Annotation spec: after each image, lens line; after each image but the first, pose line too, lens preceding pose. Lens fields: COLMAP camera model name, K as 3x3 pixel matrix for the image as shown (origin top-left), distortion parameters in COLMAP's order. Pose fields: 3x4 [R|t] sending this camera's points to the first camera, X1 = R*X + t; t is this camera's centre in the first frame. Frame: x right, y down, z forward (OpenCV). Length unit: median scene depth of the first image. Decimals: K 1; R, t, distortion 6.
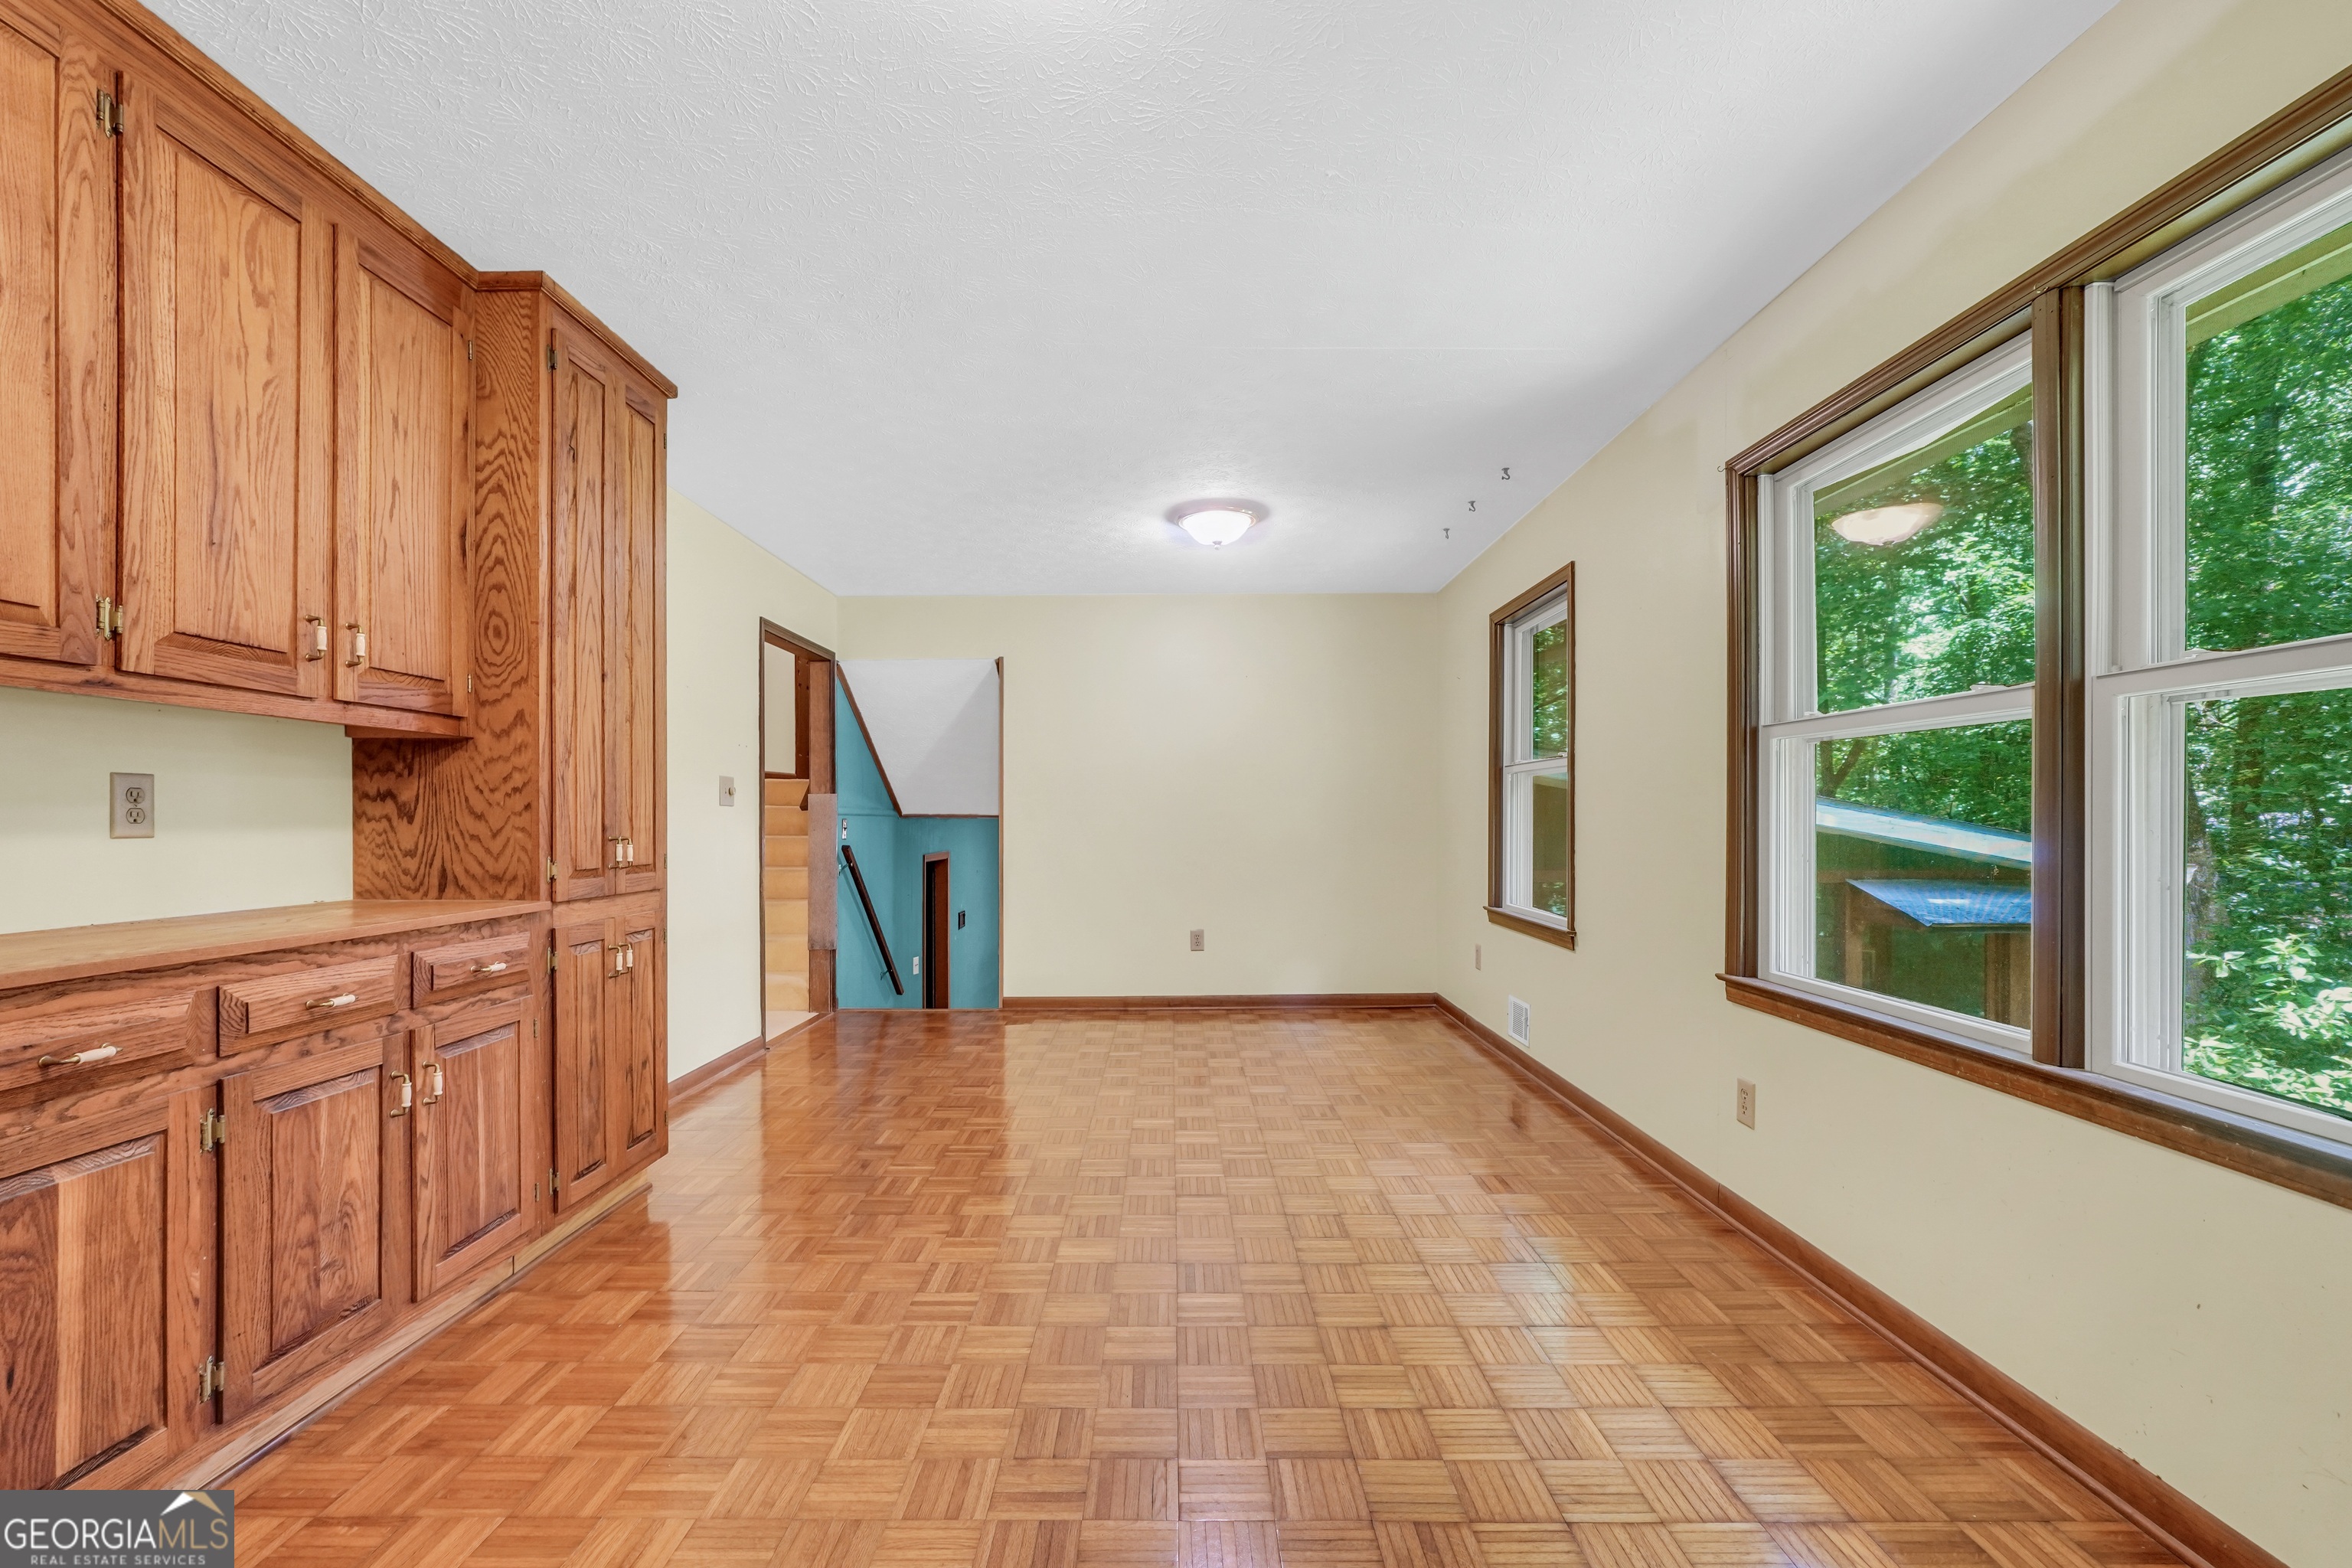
lens RADIAL K [[1009.3, 0, 1183.9], [0, 1009.3, 804.6], [0, 0, 1]] dist [-0.027450, 0.004996]
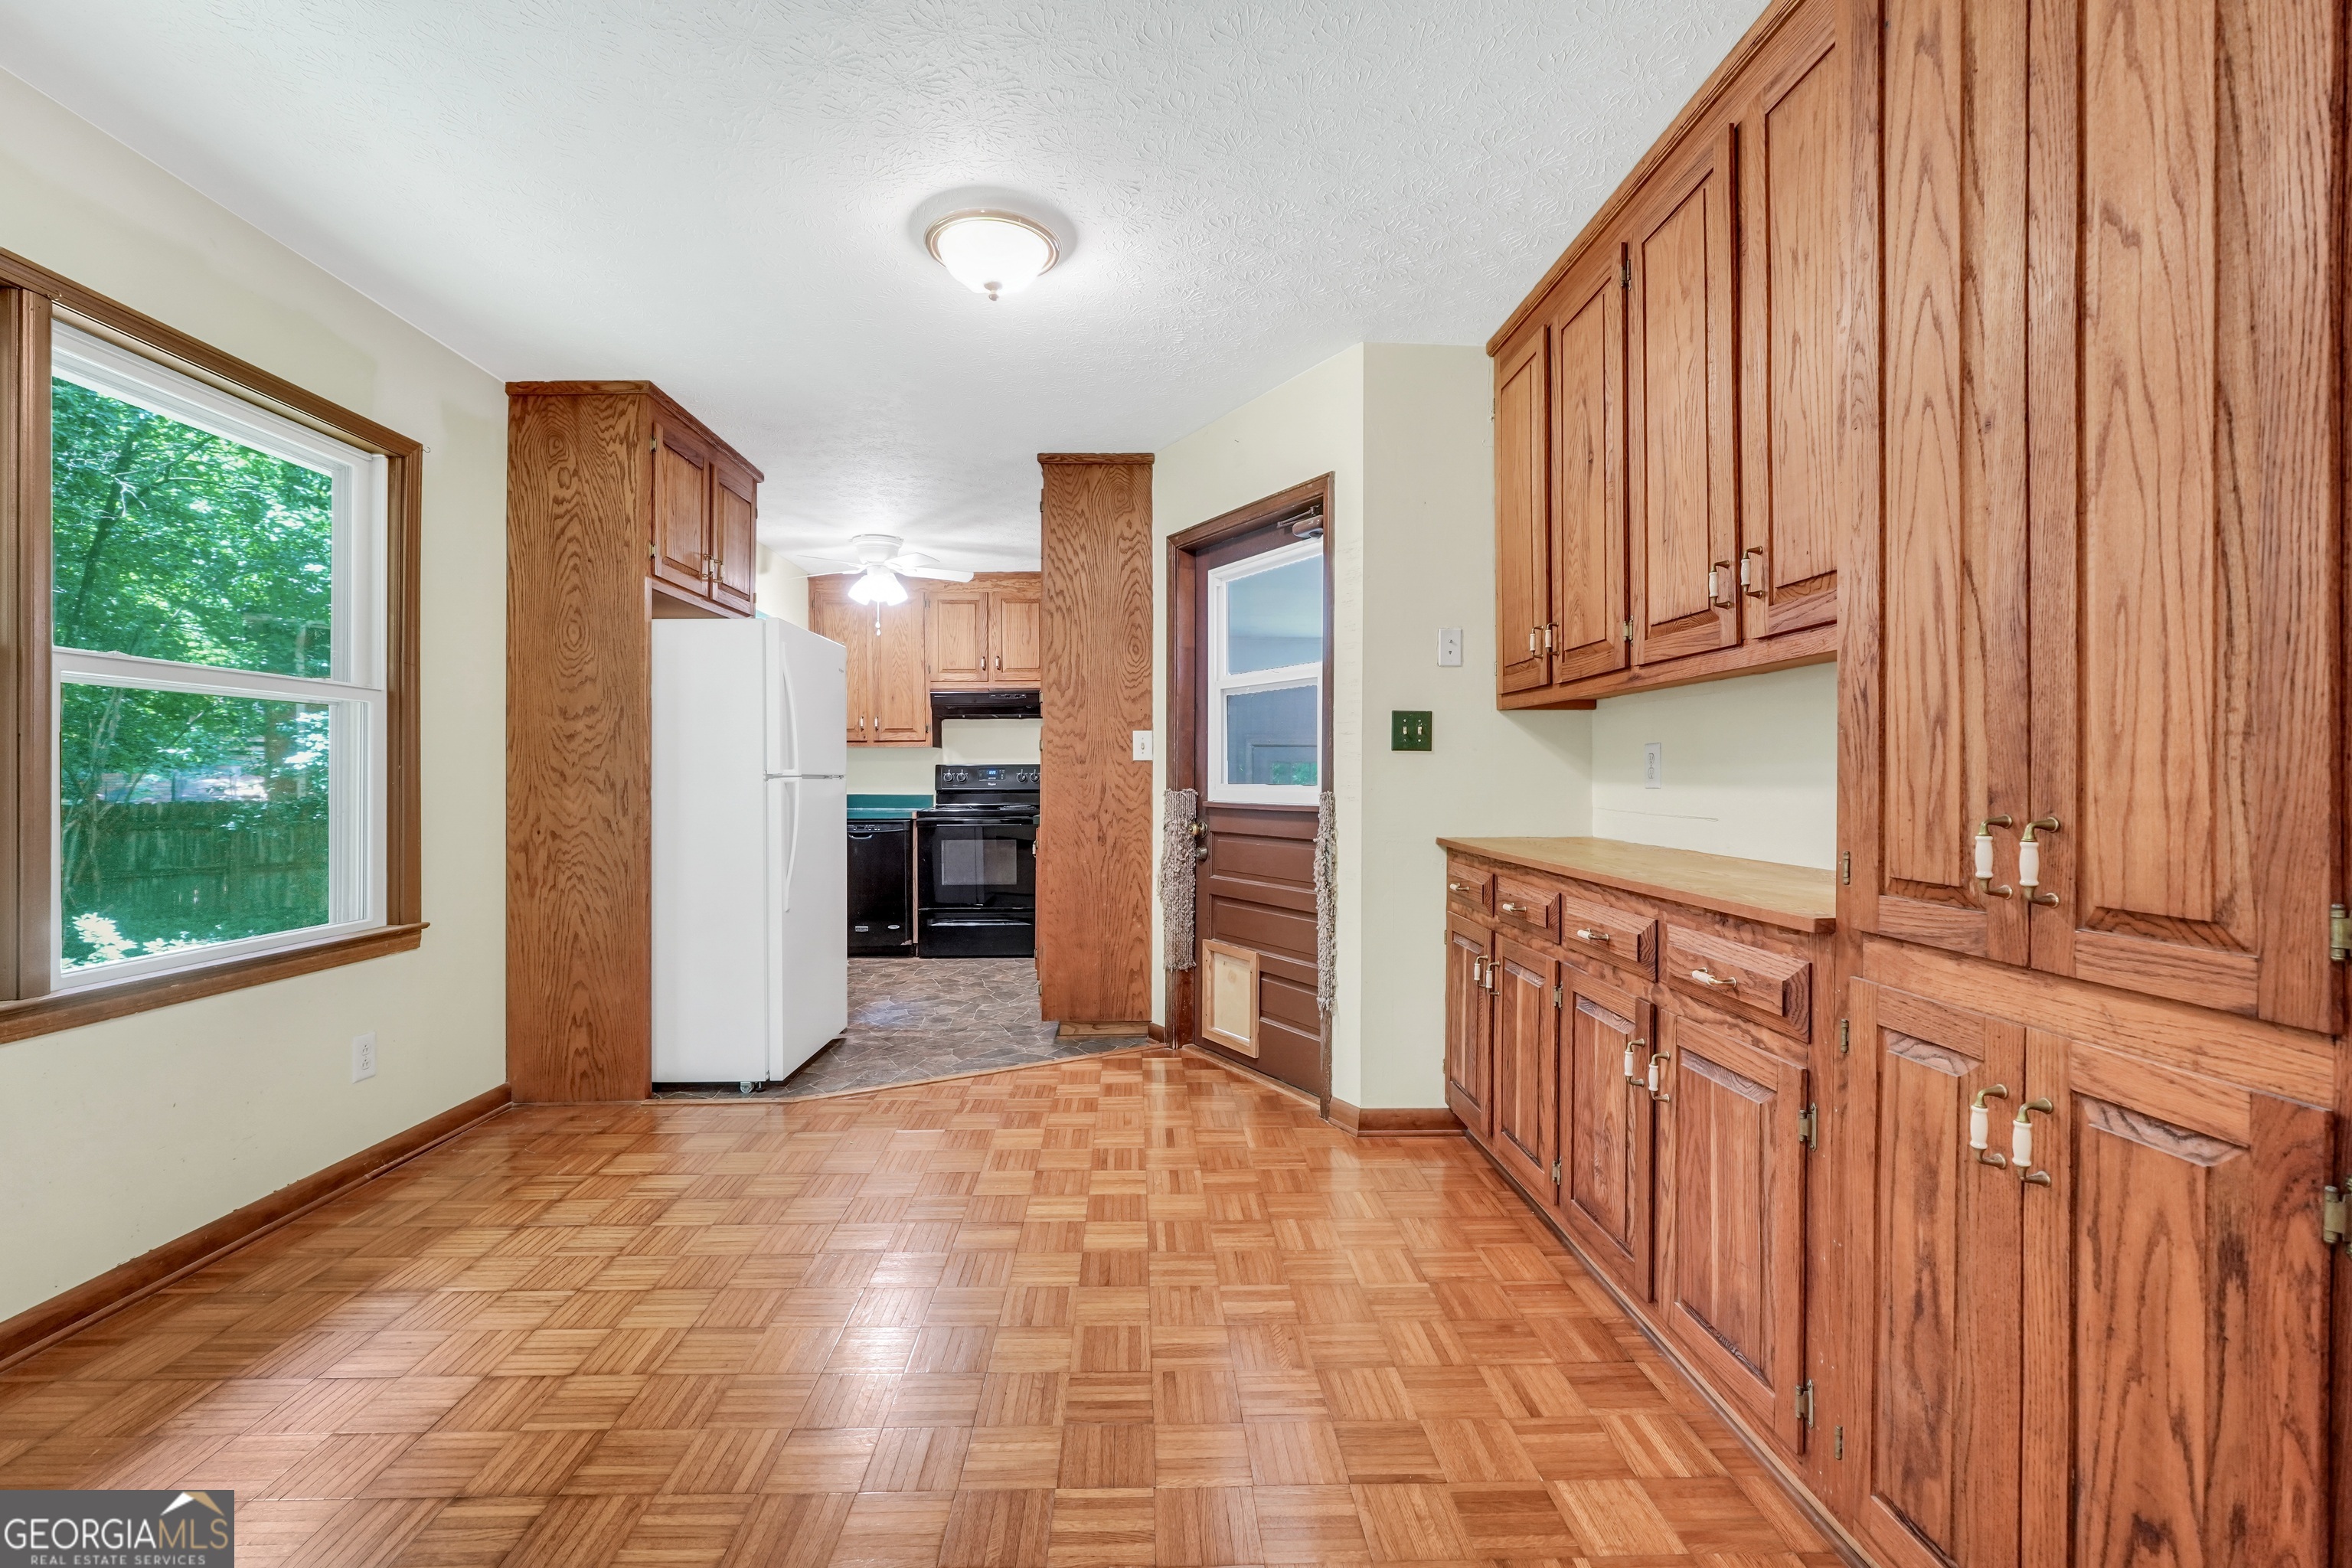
lens RADIAL K [[1009.3, 0, 1158.2], [0, 1009.3, 789.9], [0, 0, 1]] dist [-0.027450, 0.004996]
pose [[-0.999909, -0.004687, -0.012667, -0.285239], [-0.004673, 0.999988, -0.001137, 0.028749], [0.012672, -0.001077, -0.999919, 1.757711]]
